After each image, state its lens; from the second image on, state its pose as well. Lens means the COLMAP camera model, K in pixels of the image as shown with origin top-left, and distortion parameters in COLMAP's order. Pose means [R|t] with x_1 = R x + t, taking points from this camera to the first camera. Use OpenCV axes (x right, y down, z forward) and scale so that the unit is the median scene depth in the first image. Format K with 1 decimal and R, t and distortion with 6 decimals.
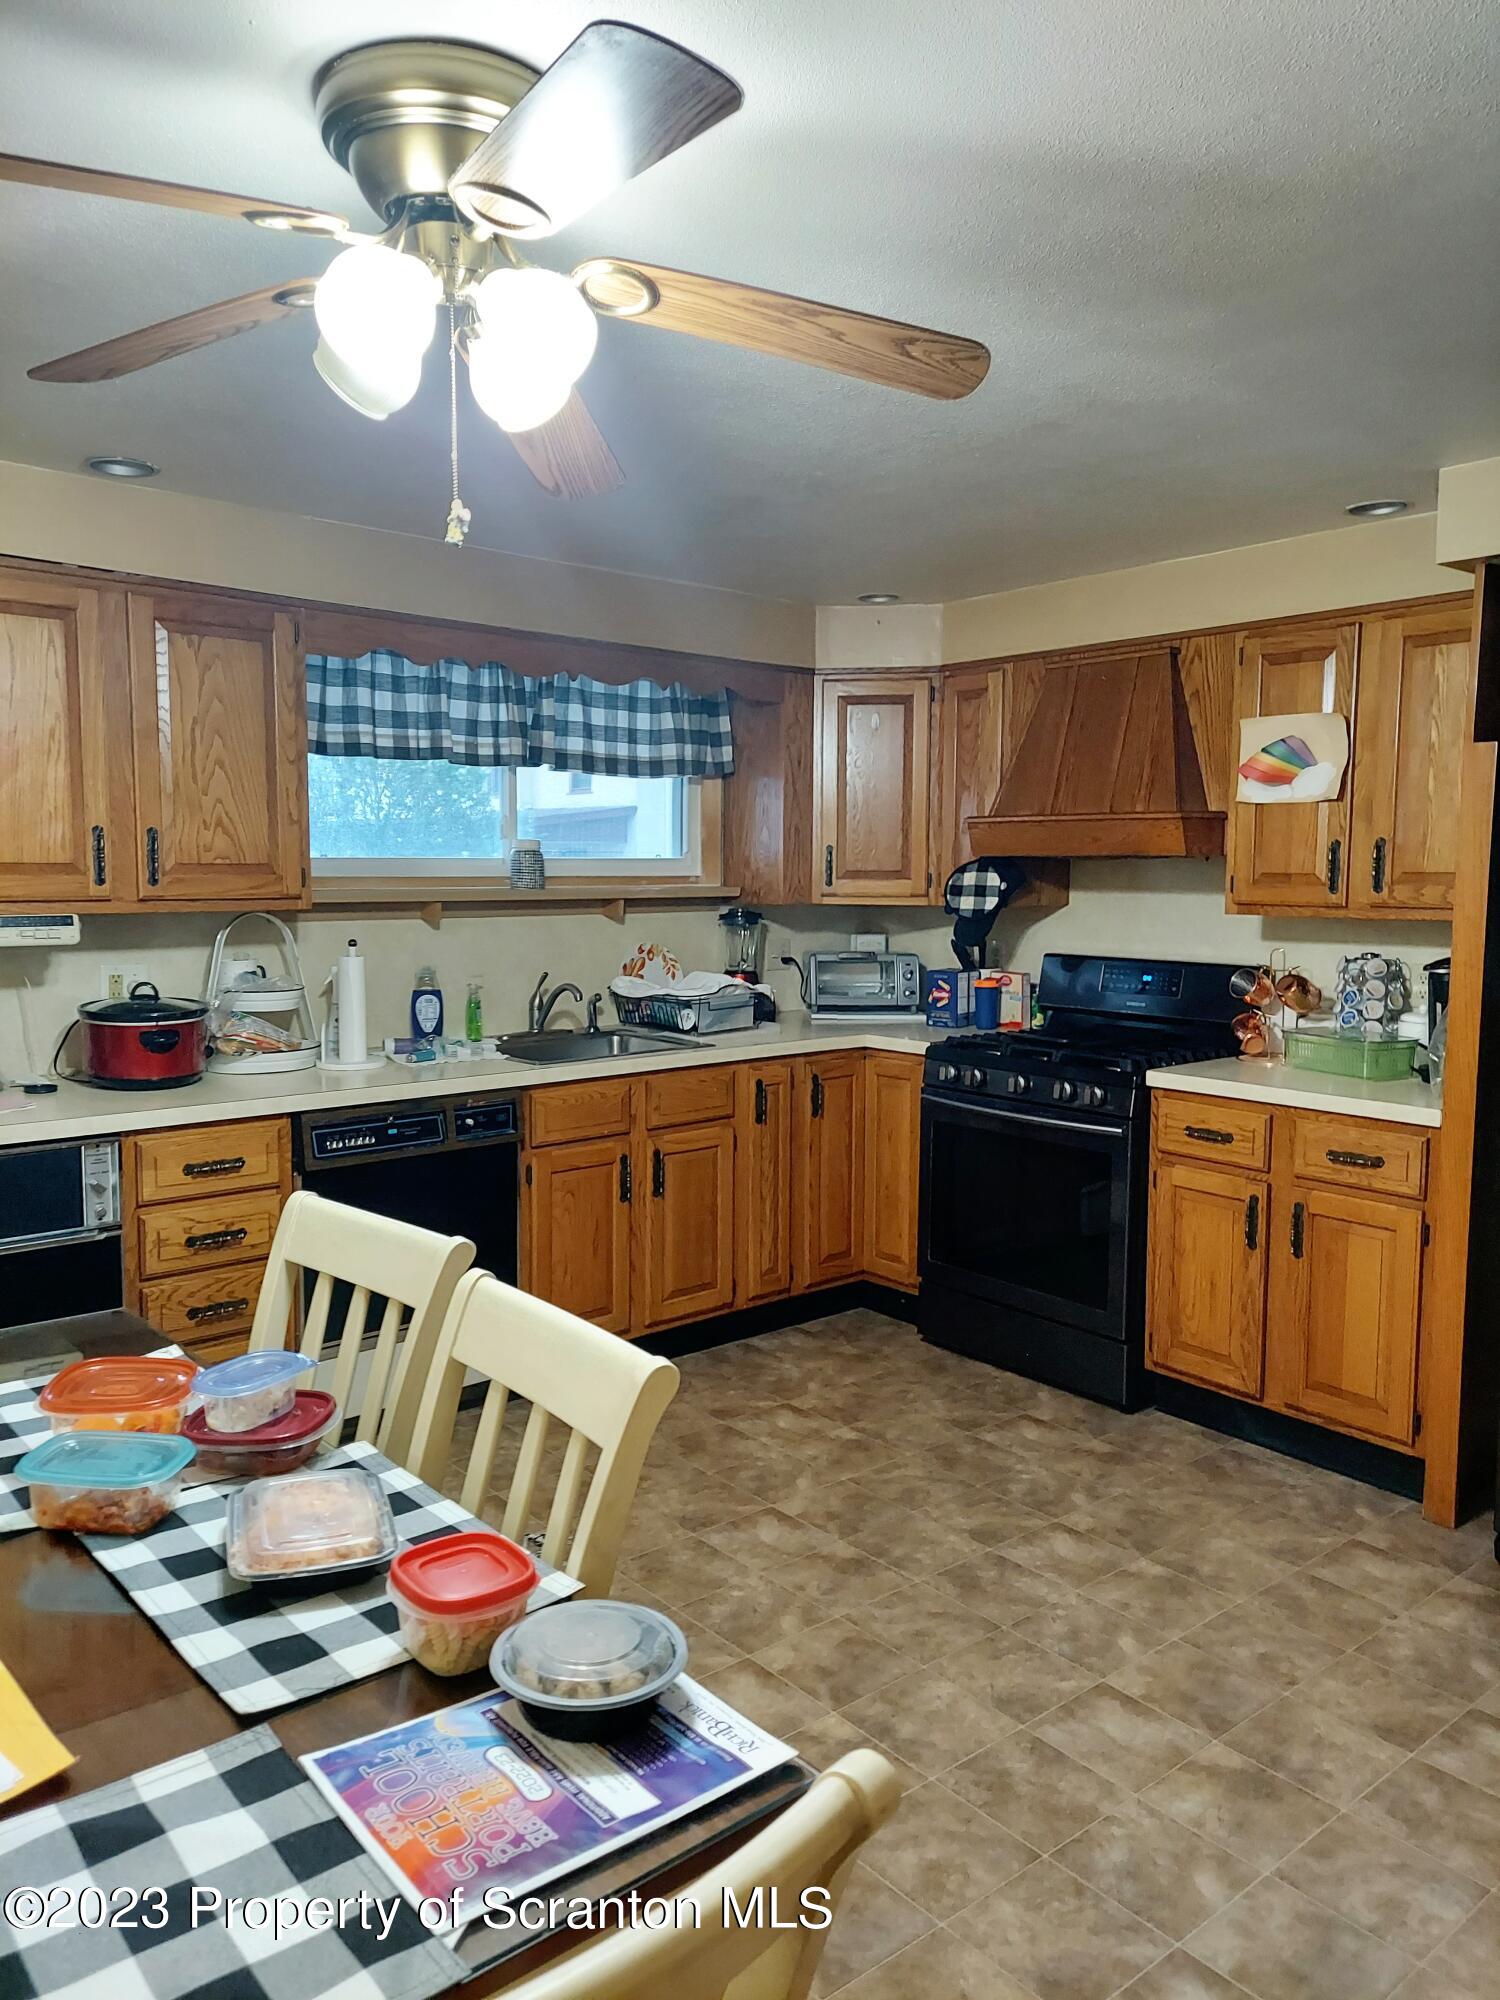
lens RADIAL K [[1465.2, 0, 766.5], [0, 1465.2, 1002.0], [0, 0, 1]] dist [0.137127, -0.146351]
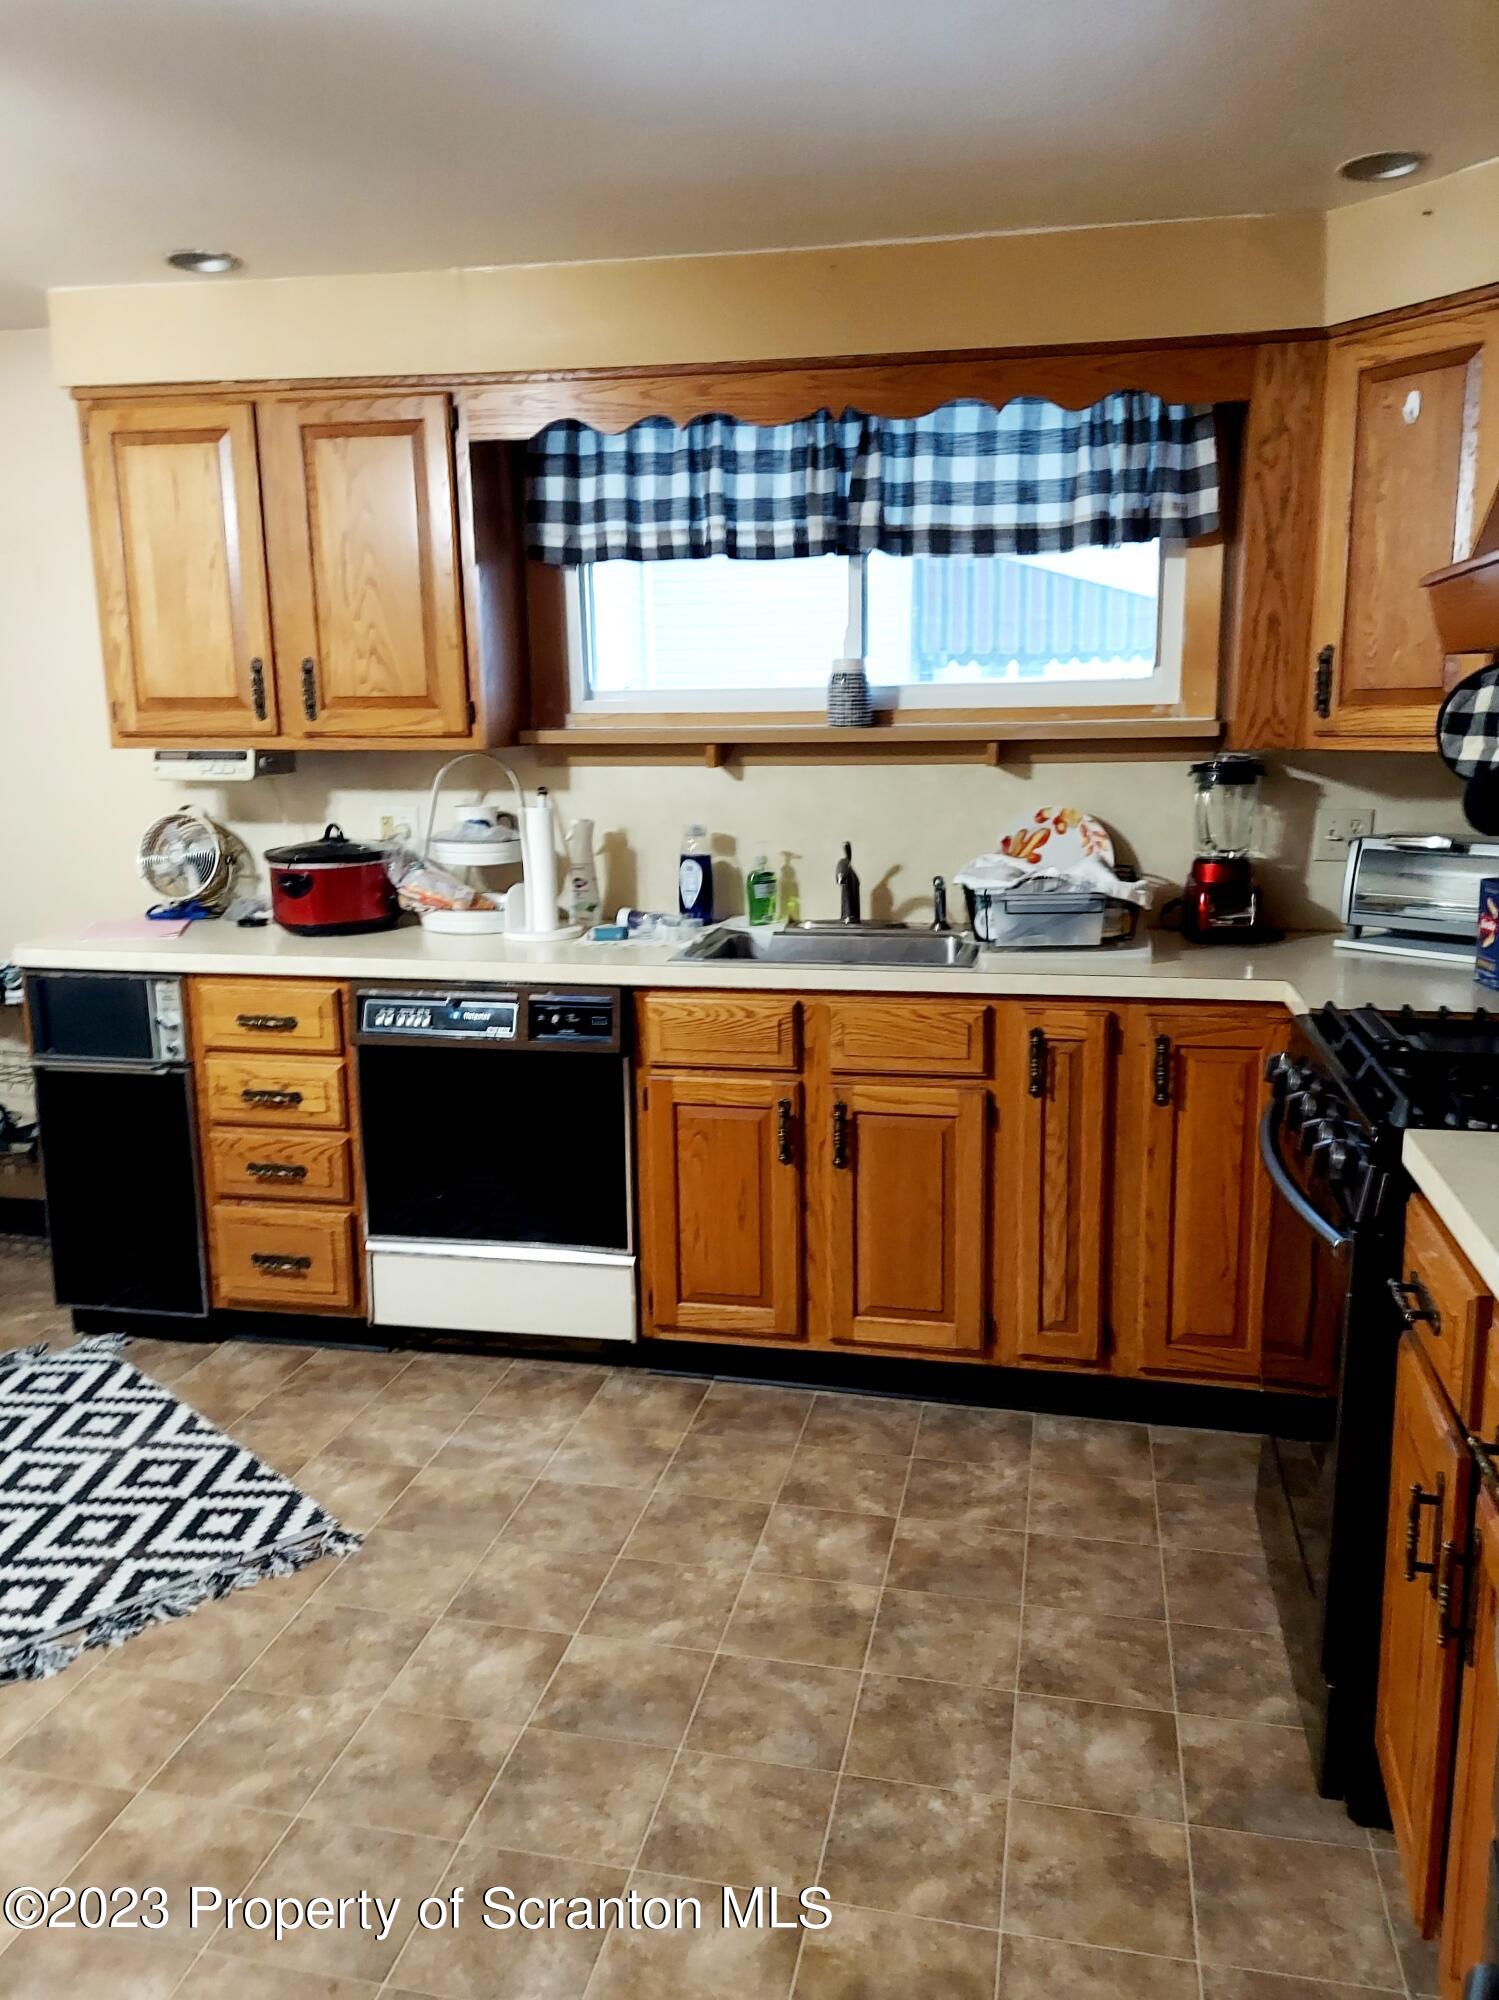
lens RADIAL K [[1554.6, 0, 749.8], [0, 1554.6, 1007.0], [0, 0, 1]] dist [0.090756, -0.079851]
pose [[0.599900, 0.139892, -0.787750, 0.481281], [-0.065646, 0.989882, 0.125796, -0.035366], [0.797377, -0.023752, 0.603014, 0.525235]]
